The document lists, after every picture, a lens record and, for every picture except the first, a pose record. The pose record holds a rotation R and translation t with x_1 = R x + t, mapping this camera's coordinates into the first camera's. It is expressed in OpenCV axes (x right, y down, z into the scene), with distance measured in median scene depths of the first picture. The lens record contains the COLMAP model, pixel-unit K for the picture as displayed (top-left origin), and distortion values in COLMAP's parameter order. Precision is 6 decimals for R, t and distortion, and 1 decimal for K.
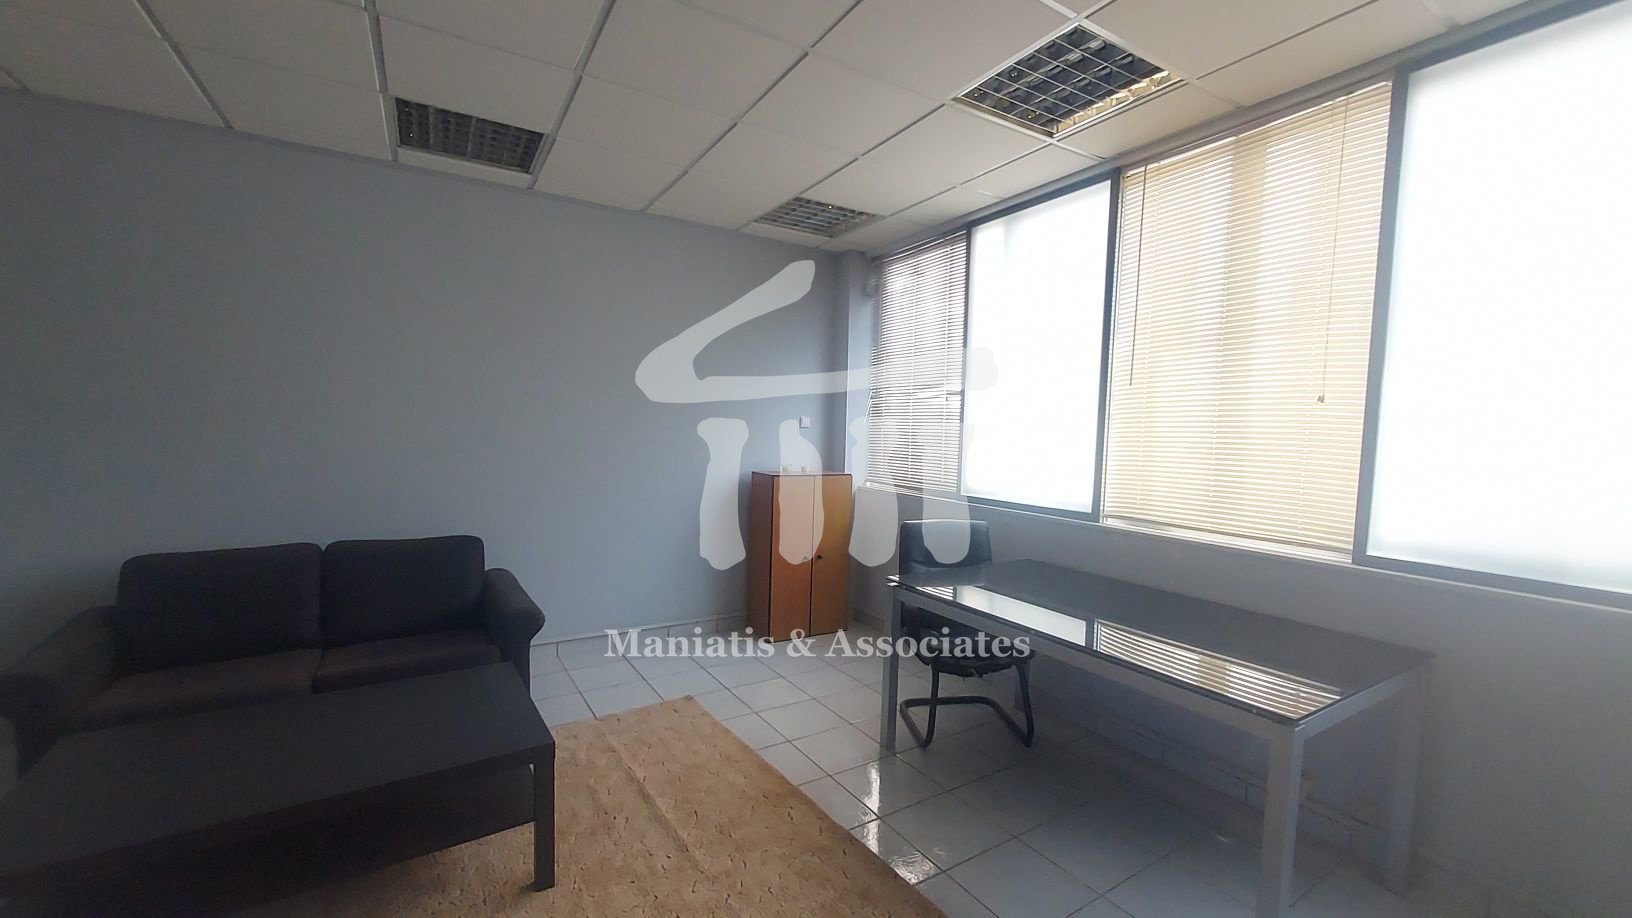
lens RADIAL K [[643.1, 0, 847.7], [0, 643.1, 480.1], [0, 0, 1]] dist [0.001228, -0.004342]
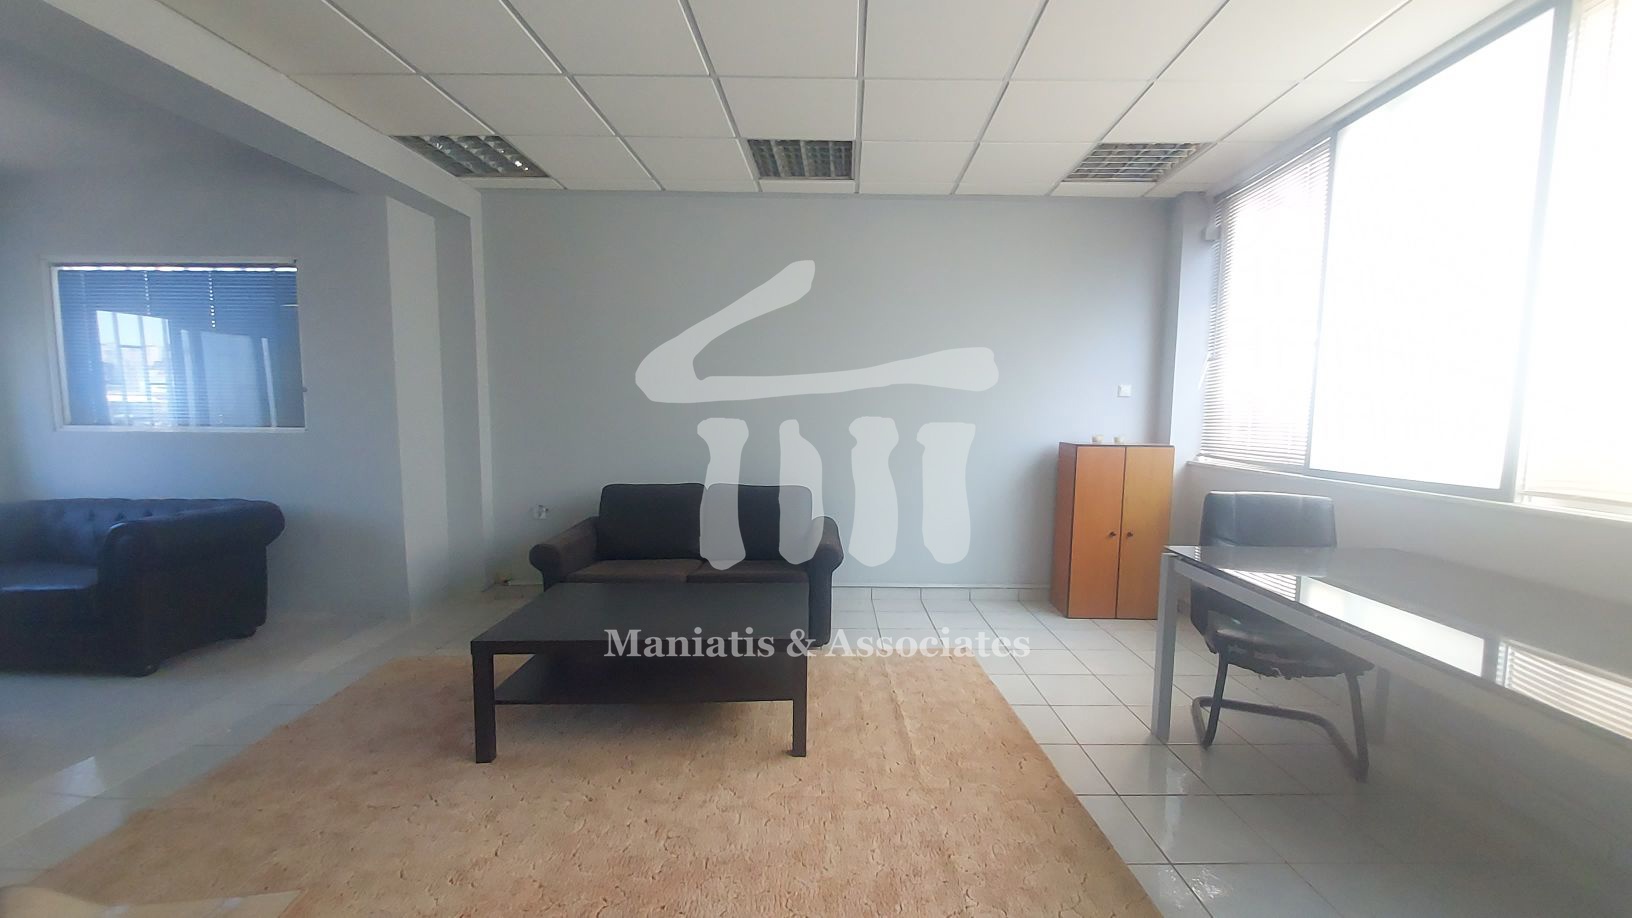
lens RADIAL K [[644.8, 0, 850.5], [0, 644.8, 482.8], [0, 0, 1]] dist [0.000884, -0.000300]
pose [[0.844594, 0.036496, -0.534161, 0.167680], [-0.027419, 0.999313, 0.024923, 0.050734], [0.534704, -0.006403, 0.845015, 0.006477]]
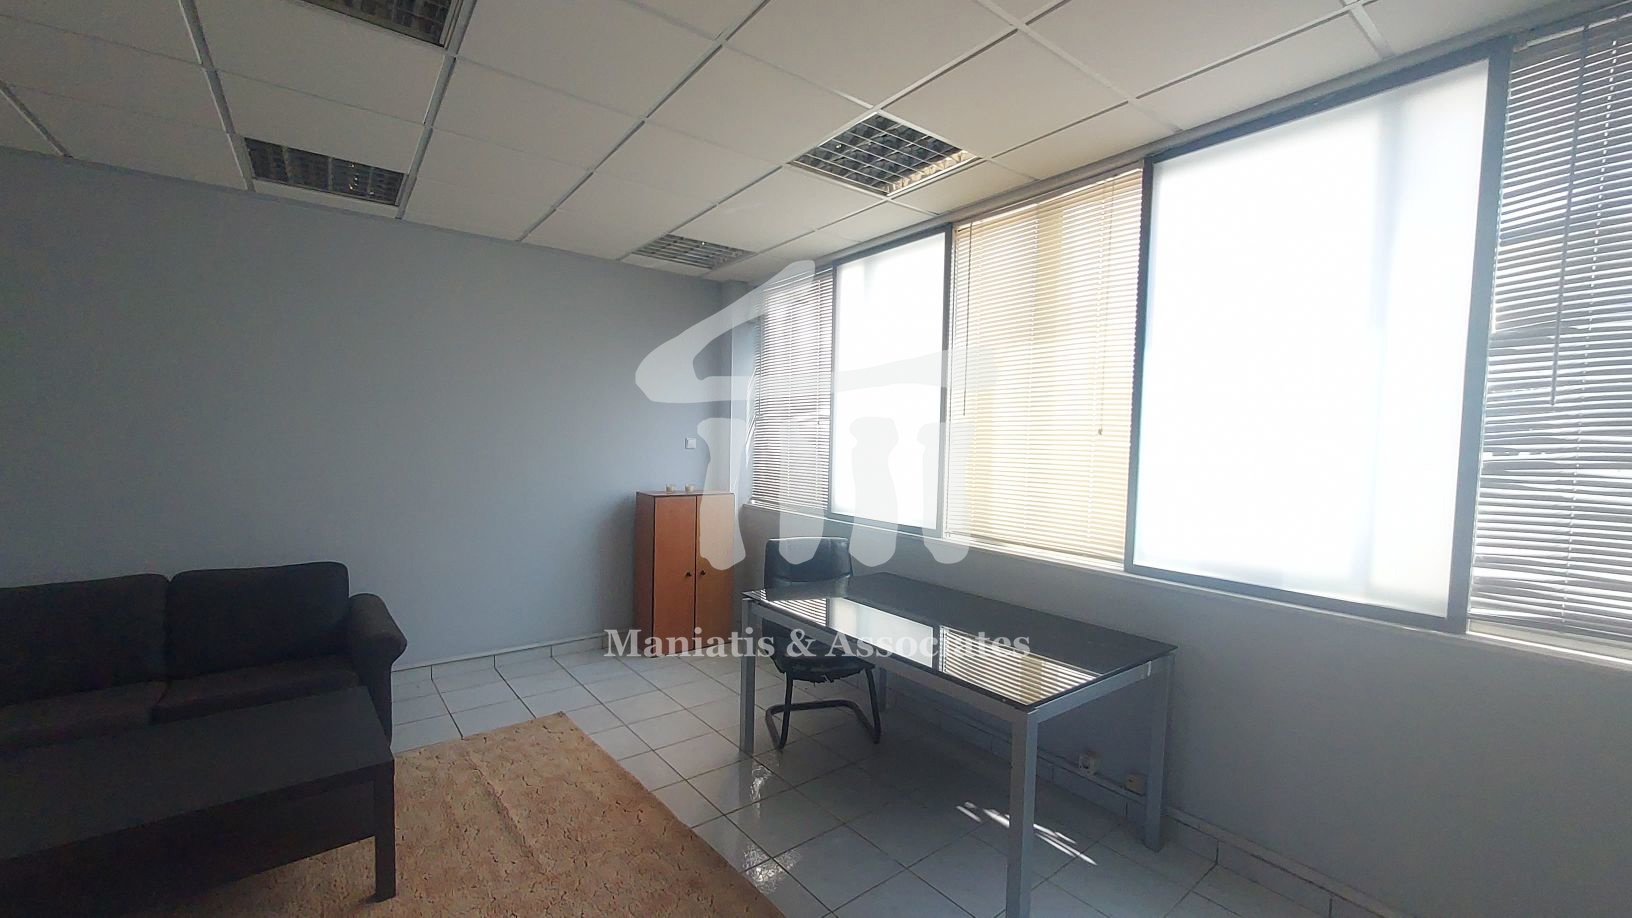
lens RADIAL K [[638.1, 0, 846.5], [0, 638.1, 480.7], [0, 0, 1]] dist [-0.011224, -0.000533]
pose [[0.993875, -0.010050, 0.110053, 0.117193], [0.011659, 0.999834, -0.013985, -0.020259], [-0.109894, 0.015182, 0.993827, -0.085138]]
